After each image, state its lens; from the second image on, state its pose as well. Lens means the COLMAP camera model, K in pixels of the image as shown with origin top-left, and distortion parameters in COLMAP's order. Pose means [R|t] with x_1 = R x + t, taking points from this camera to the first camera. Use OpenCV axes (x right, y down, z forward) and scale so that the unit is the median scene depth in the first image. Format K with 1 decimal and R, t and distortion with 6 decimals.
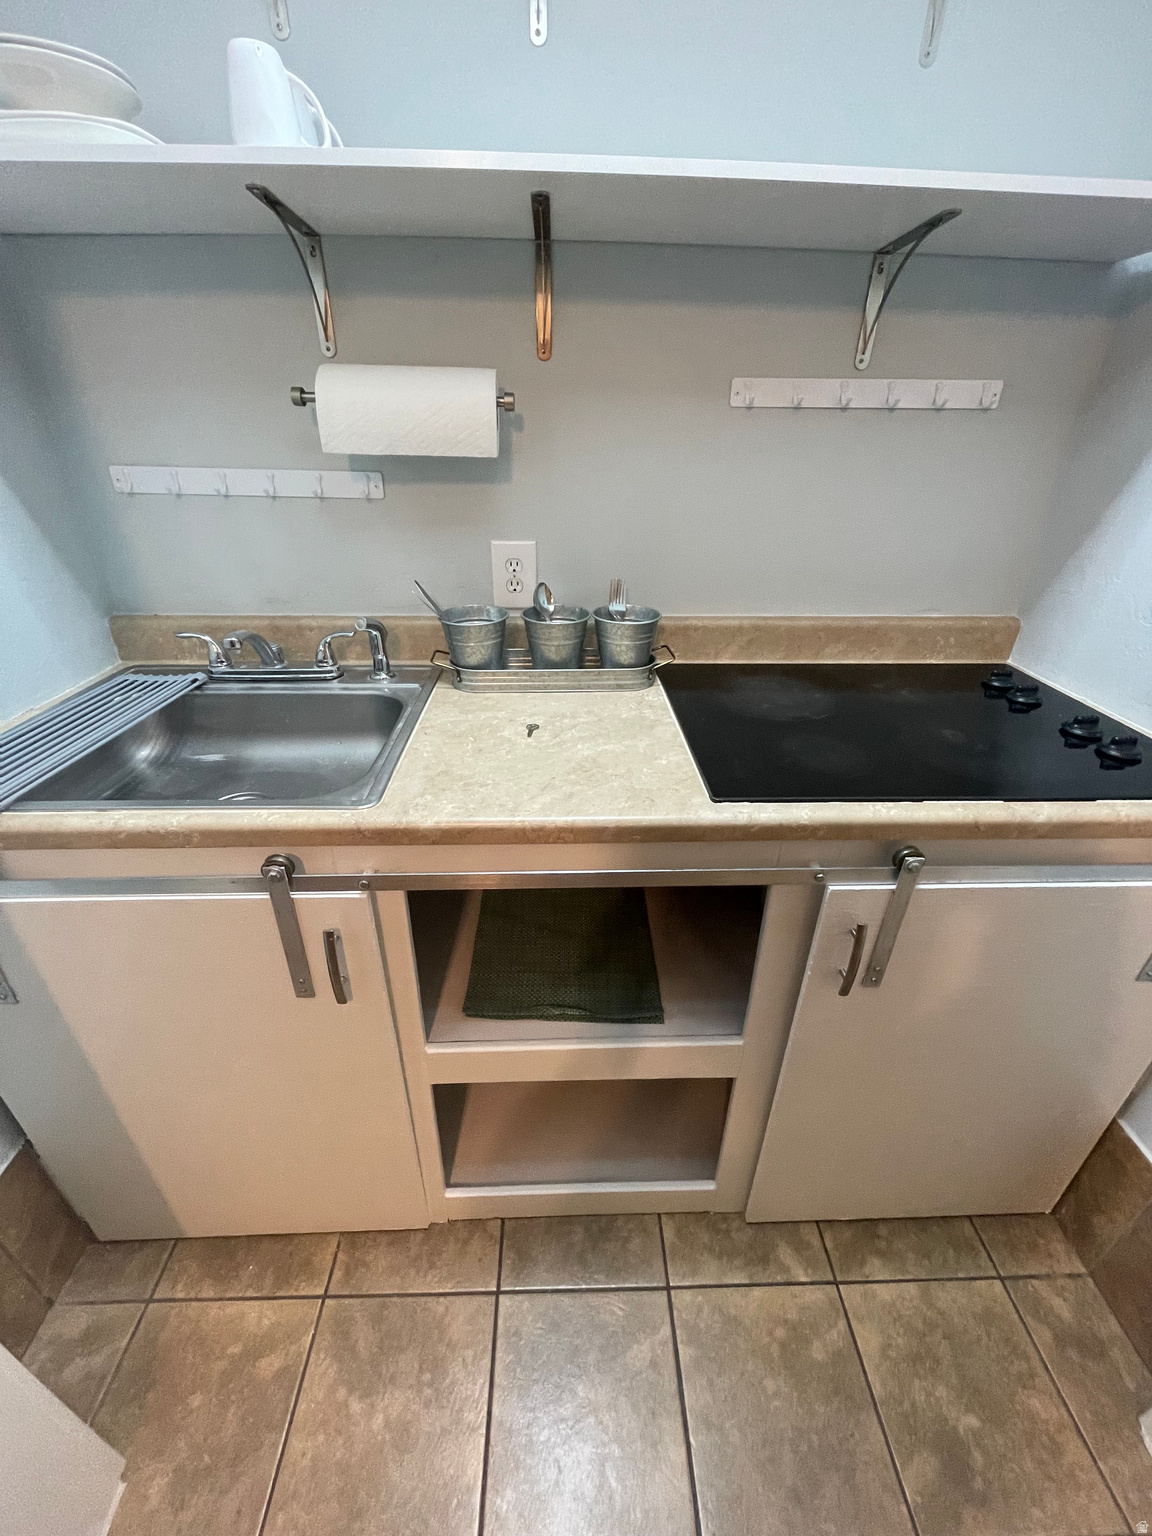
lens RADIAL K [[622.2, 0, 580.1], [0, 622.2, 770.0], [0, 0, 1]] dist [-0.001637, -0.000007]
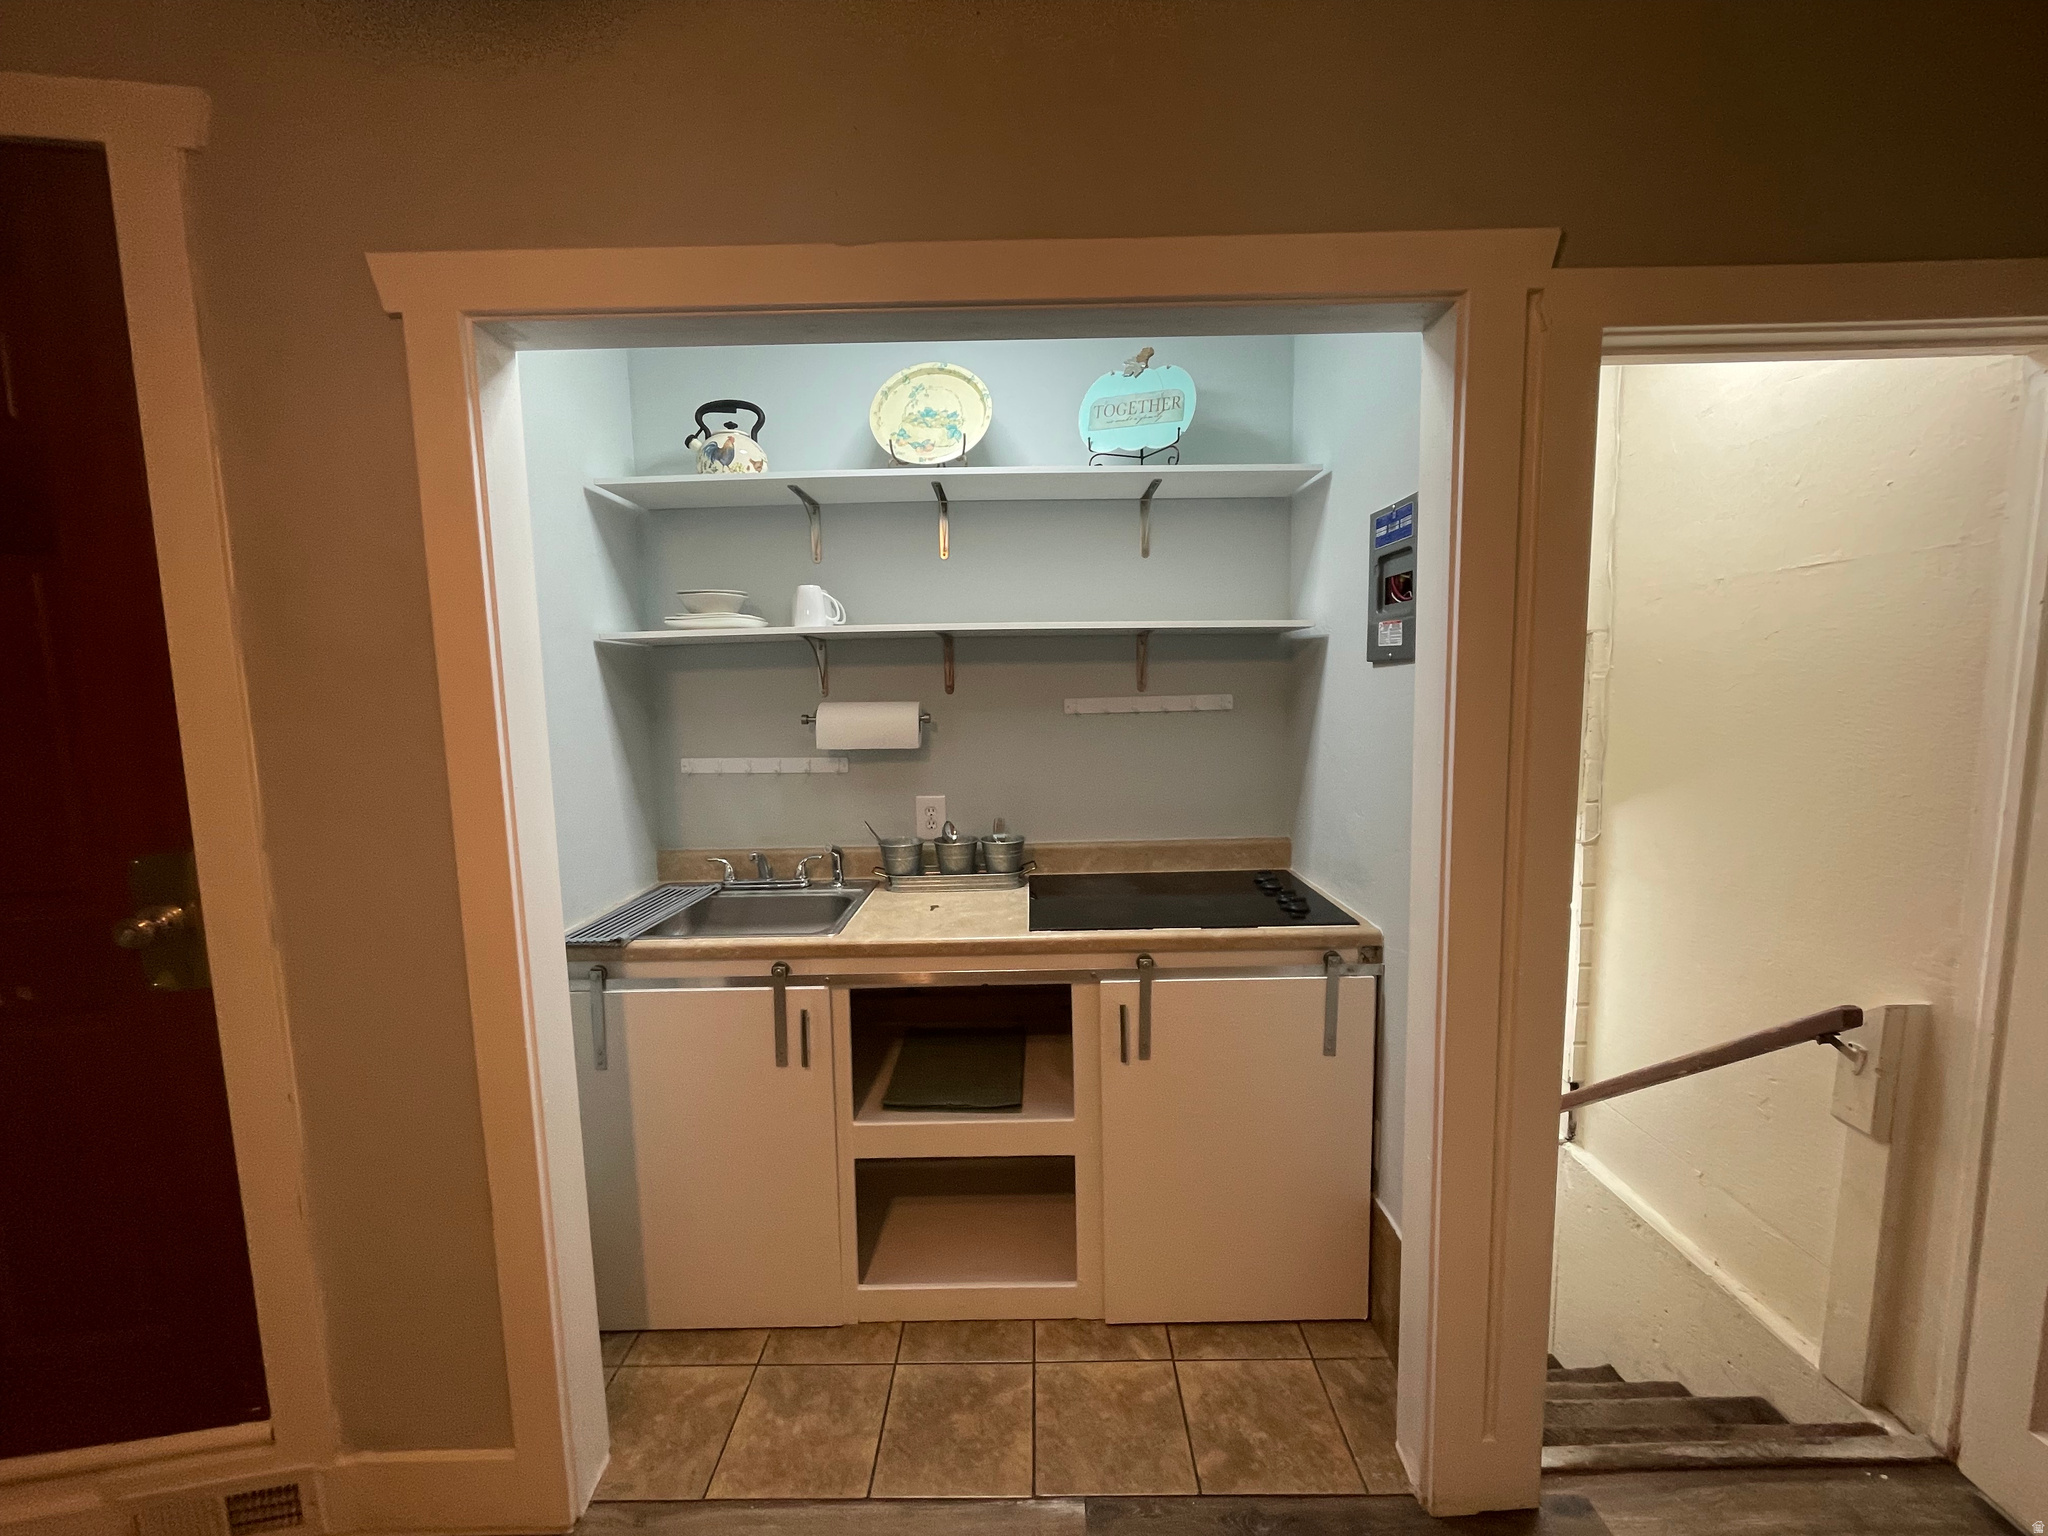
lens RADIAL K [[829.6, 0, 1027.9], [0, 829.6, 777.7], [0, 0, 1]] dist [-0.001637, -0.000007]
pose [[0.998869, -0.027982, -0.038445, 0.232333], [0.011442, 0.926206, -0.376845, 0.394543], [0.046153, 0.375979, 0.925478, -0.972480]]
